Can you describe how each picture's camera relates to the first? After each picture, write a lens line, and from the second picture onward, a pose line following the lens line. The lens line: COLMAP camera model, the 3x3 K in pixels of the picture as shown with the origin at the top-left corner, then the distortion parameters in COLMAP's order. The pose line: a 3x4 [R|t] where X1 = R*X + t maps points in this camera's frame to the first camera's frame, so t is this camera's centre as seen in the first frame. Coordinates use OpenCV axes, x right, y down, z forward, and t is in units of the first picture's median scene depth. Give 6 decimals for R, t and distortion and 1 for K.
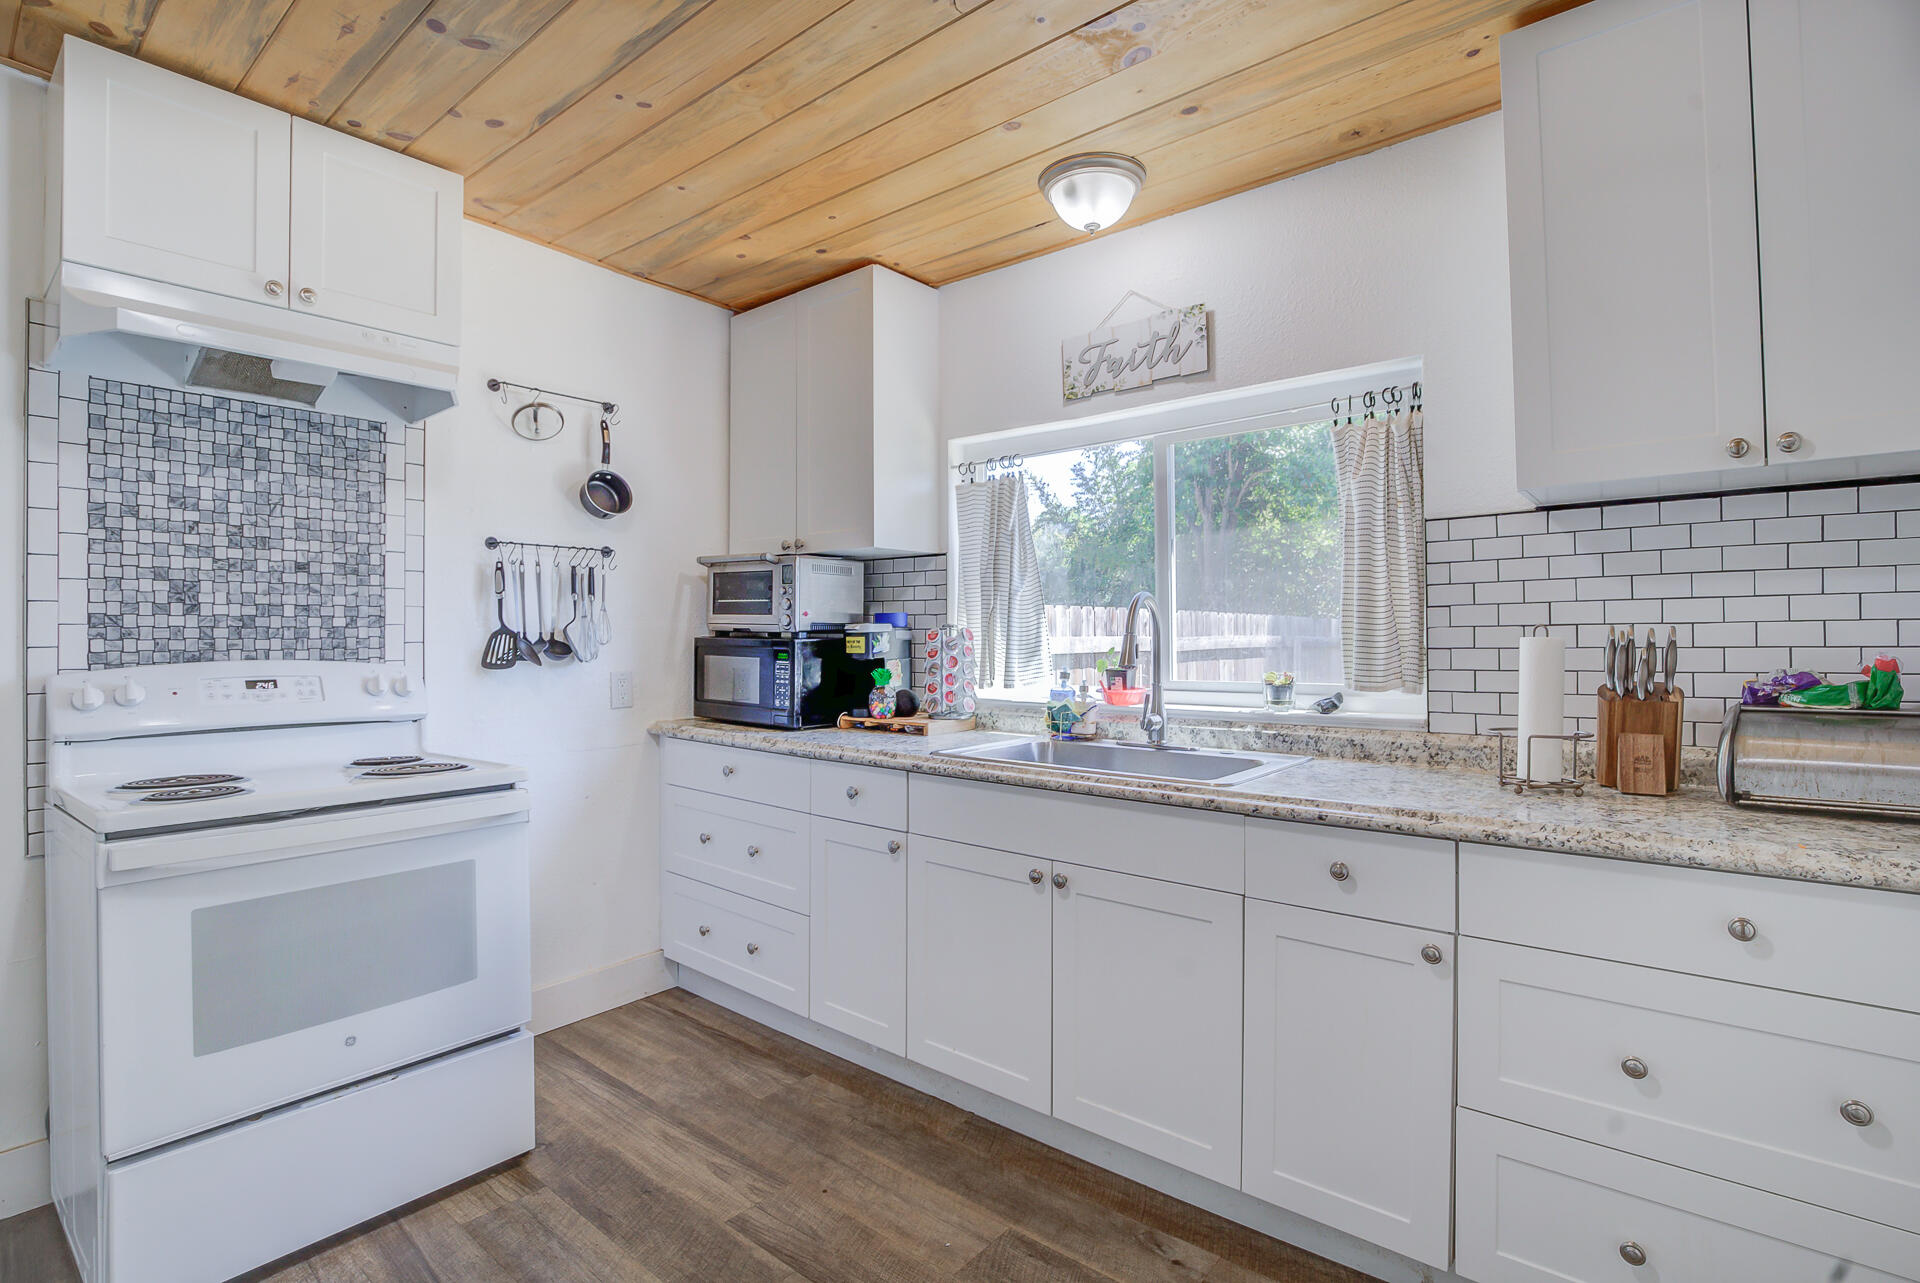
lens RADIAL K [[898.4, 0, 960.3], [0, 898.4, 631.0], [0, 0, 1]] dist [-0.038387, 0.007534]
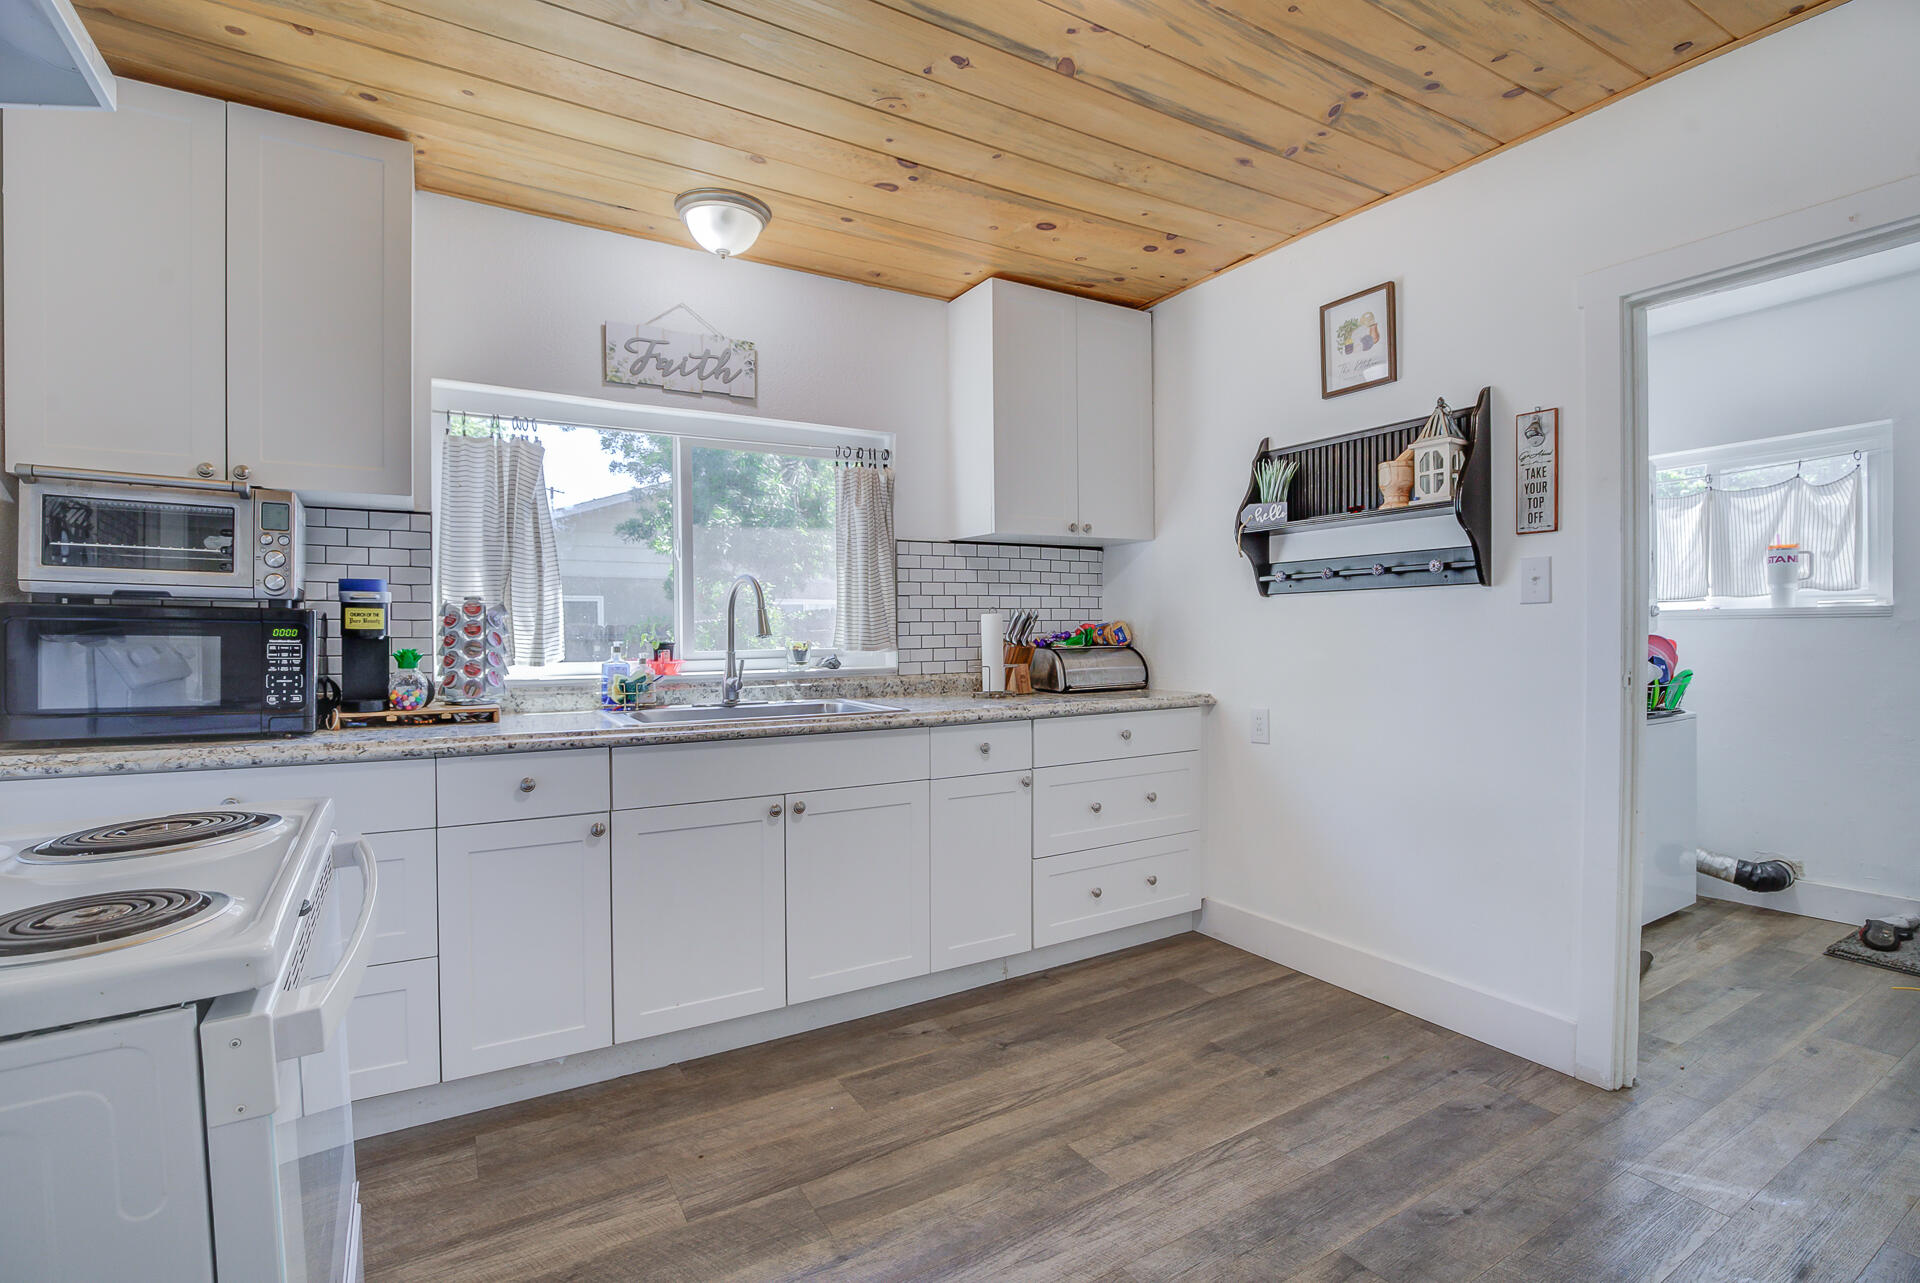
lens RADIAL K [[898.4, 0, 953.6], [0, 898.4, 646.7], [0, 0, 1]] dist [-0.038387, 0.007534]
pose [[0.332052, -0.014810, 0.943145, -0.888281], [-0.002520, 0.999859, 0.016587, 0.034422], [-0.943258, -0.007884, 0.331968, 0.359268]]
